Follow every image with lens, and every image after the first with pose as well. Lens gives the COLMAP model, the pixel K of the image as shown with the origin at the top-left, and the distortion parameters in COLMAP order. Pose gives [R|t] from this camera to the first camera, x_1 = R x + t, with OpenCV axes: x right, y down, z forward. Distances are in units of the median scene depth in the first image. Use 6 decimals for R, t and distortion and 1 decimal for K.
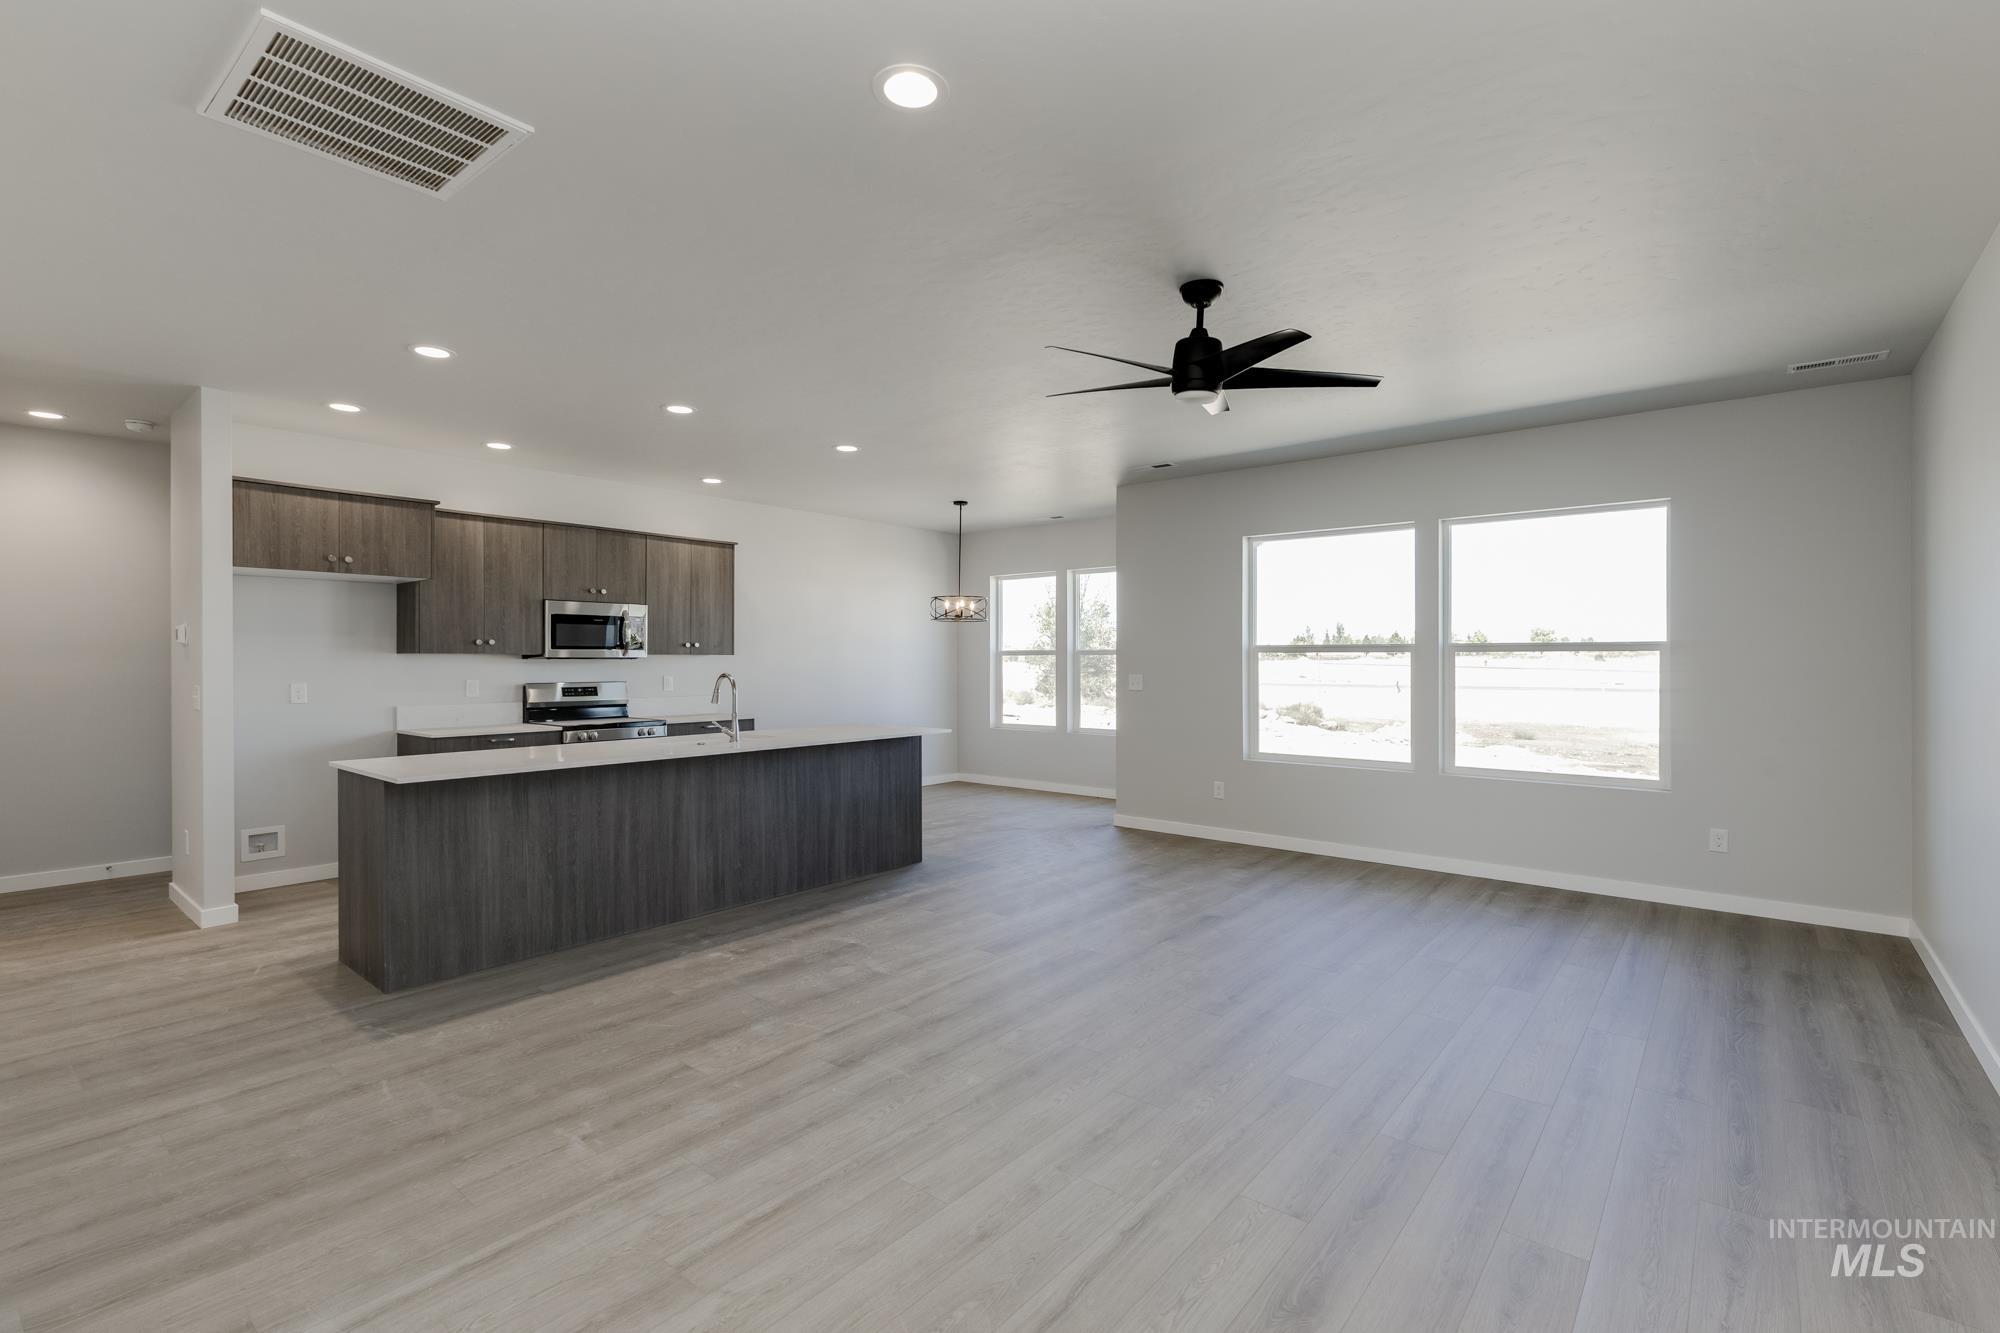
lens RADIAL K [[901.7, 0, 1000.0], [0, 901.7, 666.5], [0, 0, 1]] dist [-0.001311, 0.000027]
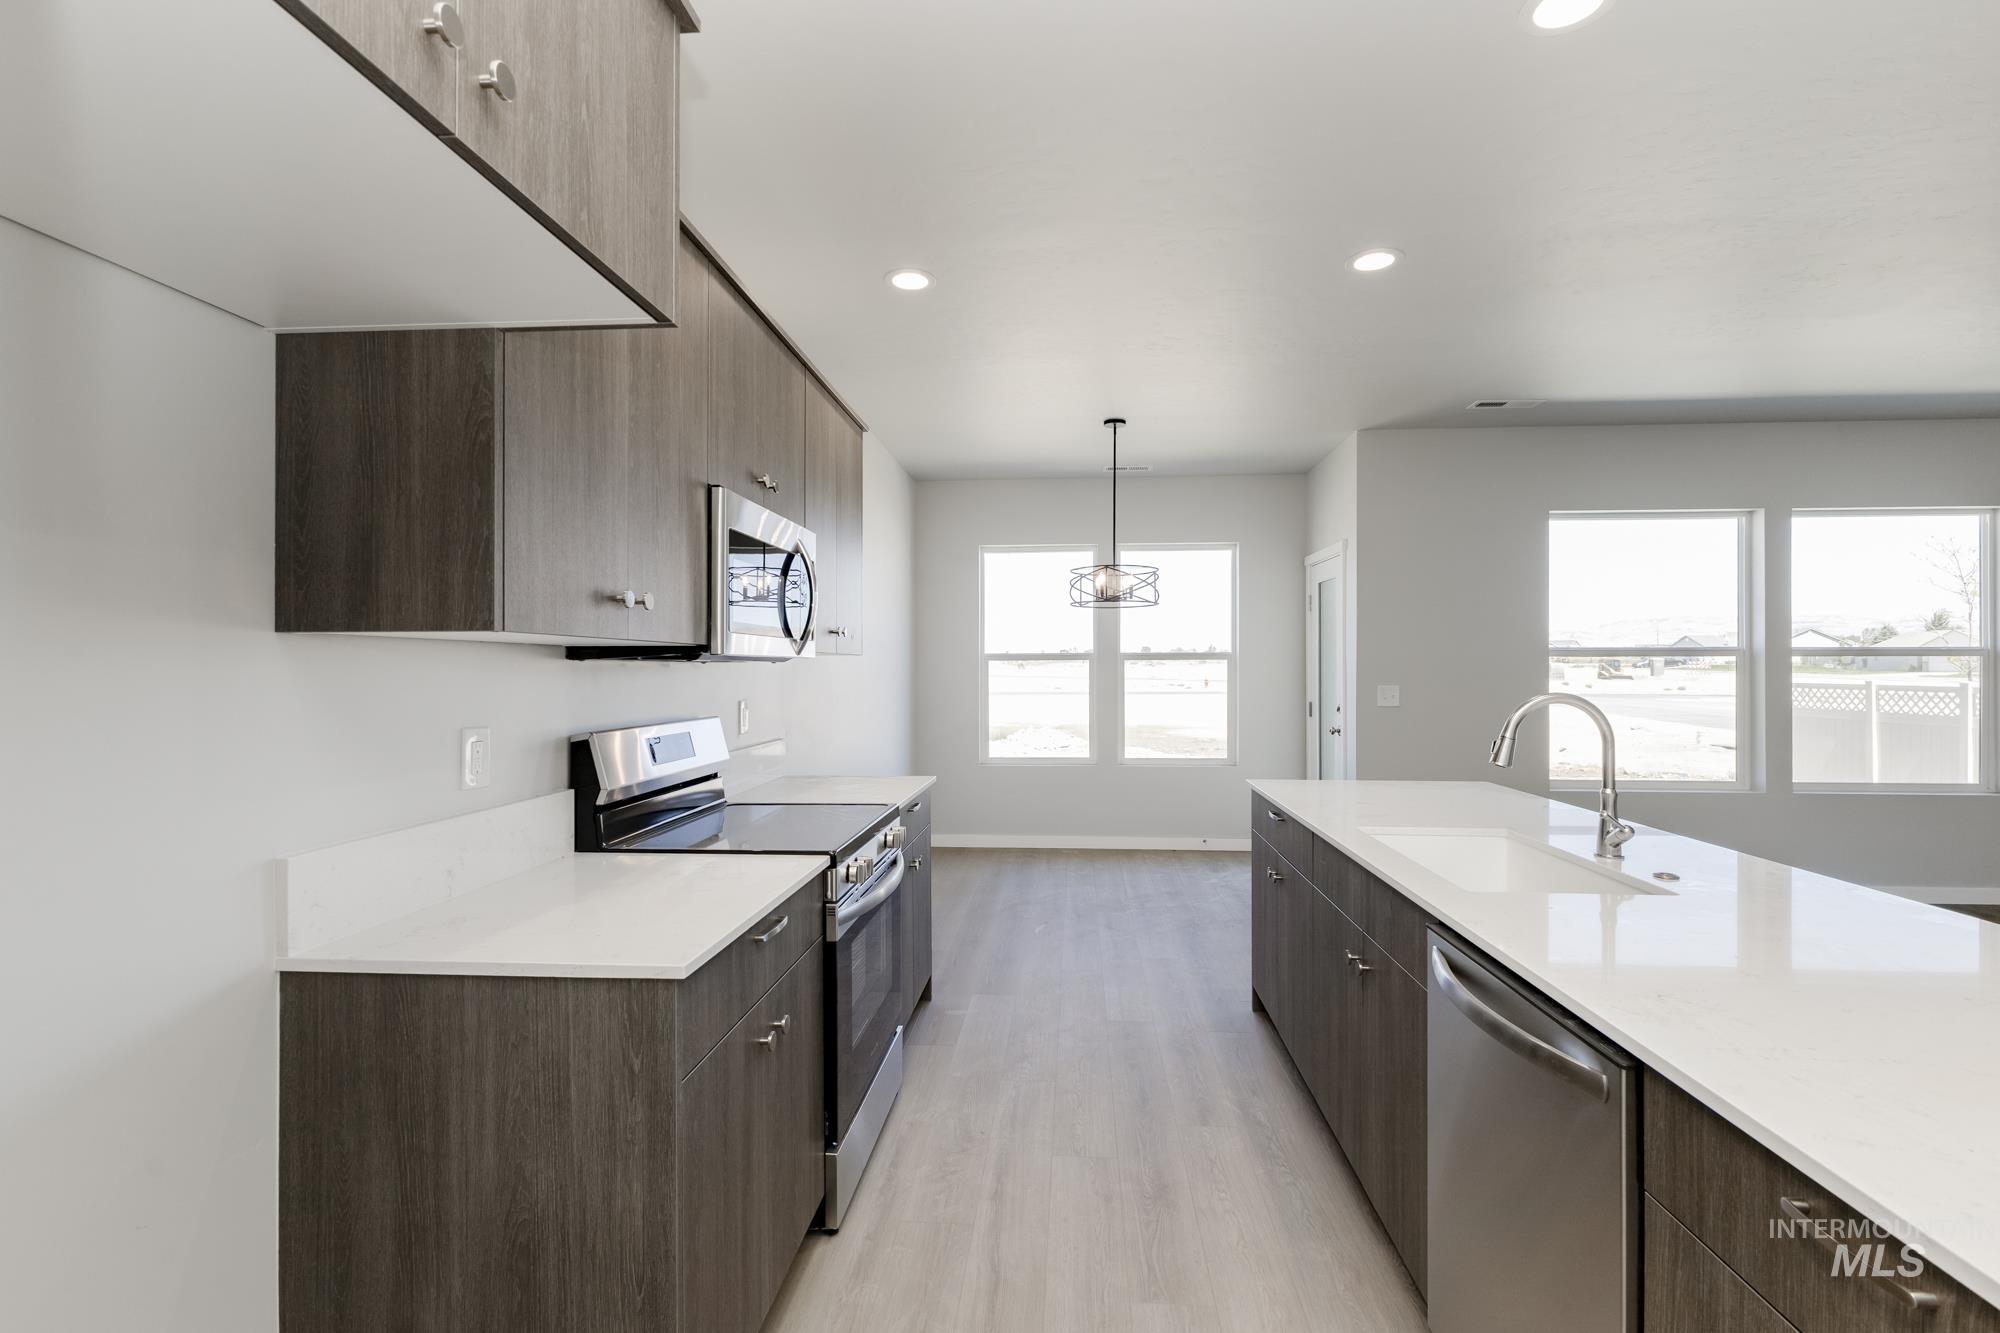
lens RADIAL K [[903.3, 0, 996.5], [0, 903.3, 674.6], [0, 0, 1]] dist [-0.001611, -0.000628]
pose [[0.818038, -0.004448, 0.575147, -0.747020], [0.004609, 0.999989, 0.001178, -0.003291], [-0.575146, 0.001687, 0.818049, 0.802087]]
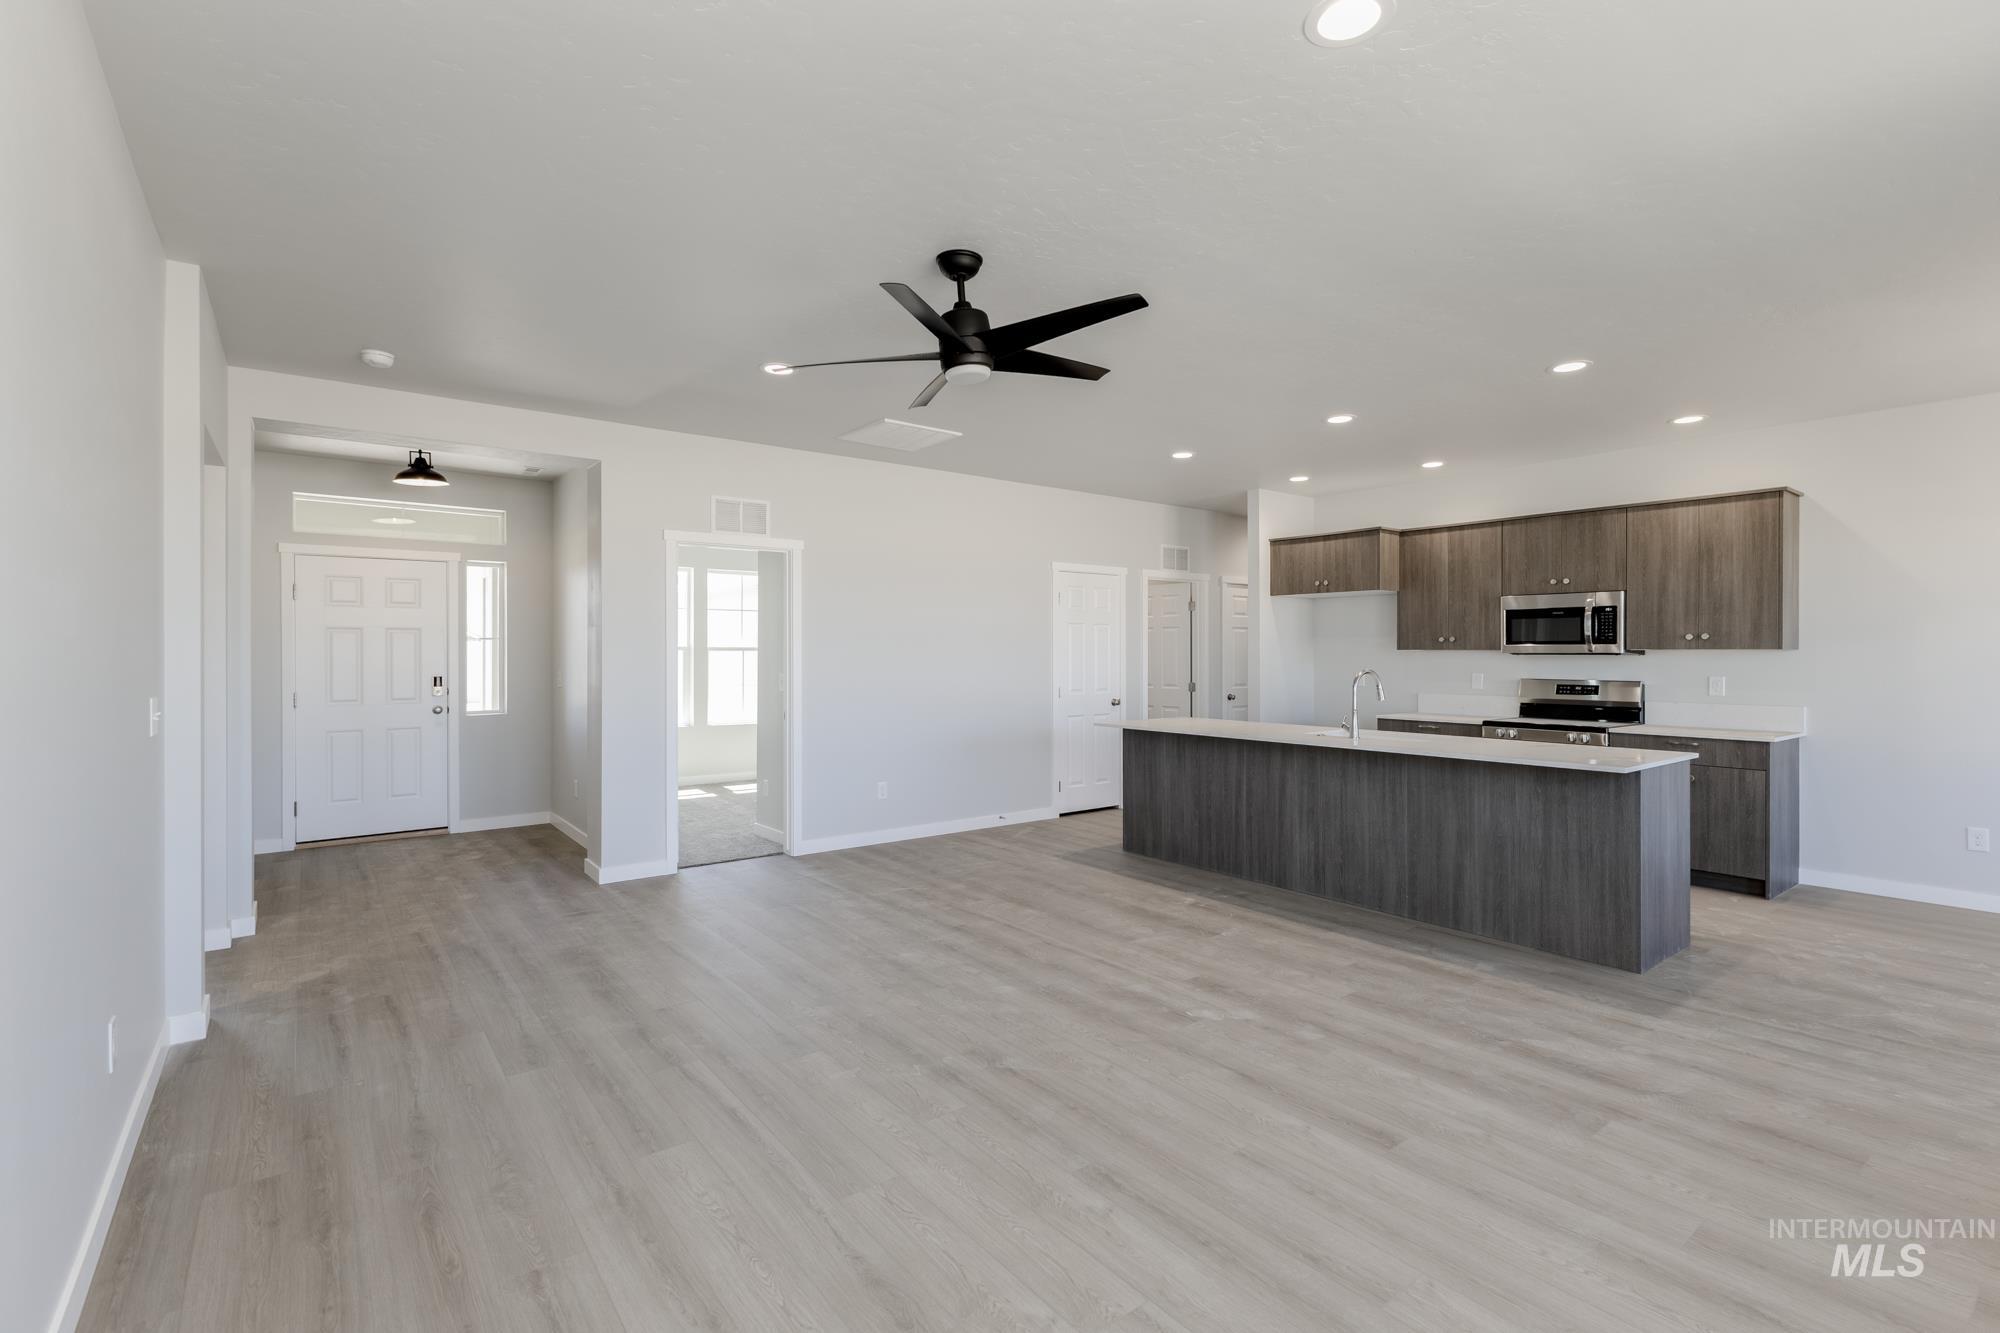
lens RADIAL K [[906.1, 0, 1007.0], [0, 906.1, 641.5], [0, 0, 1]] dist [0.001650, 0.000714]
pose [[-0.214316, -0.010782, -0.976705, 0.749687], [-0.008316, 0.999923, -0.009213, -0.010786], [0.976729, 0.006148, -0.214390, 0.821768]]
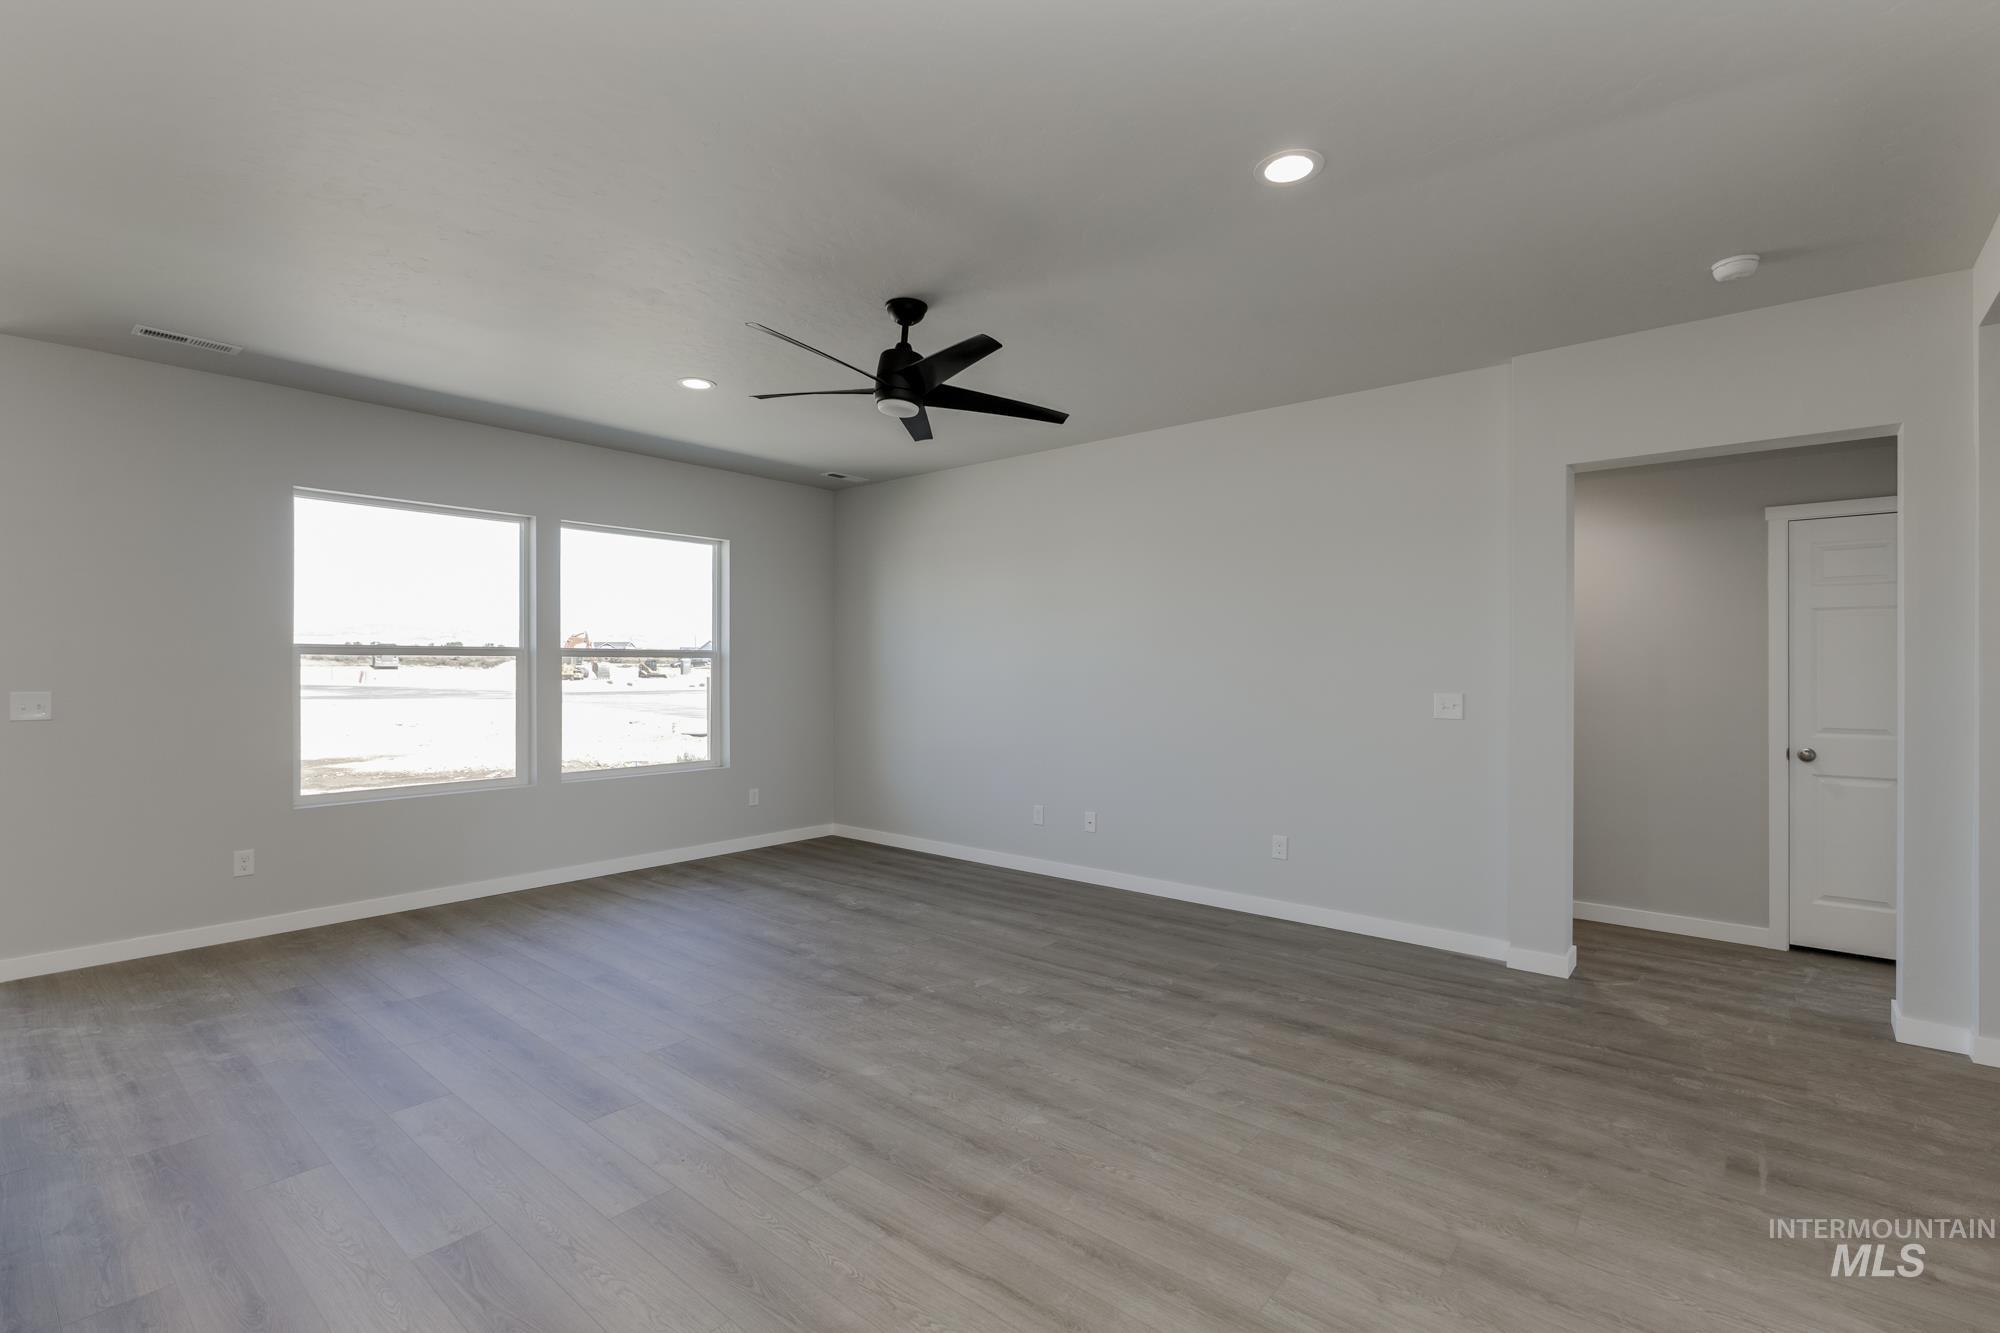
lens RADIAL K [[903.3, 0, 996.5], [0, 903.3, 674.6], [0, 0, 1]] dist [-0.001611, -0.000628]
pose [[0.007878, -0.008008, 0.999937, -0.533630], [0.007840, 0.999938, 0.007946, -0.000946], [-0.999938, 0.007777, 0.007940, 0.581444]]
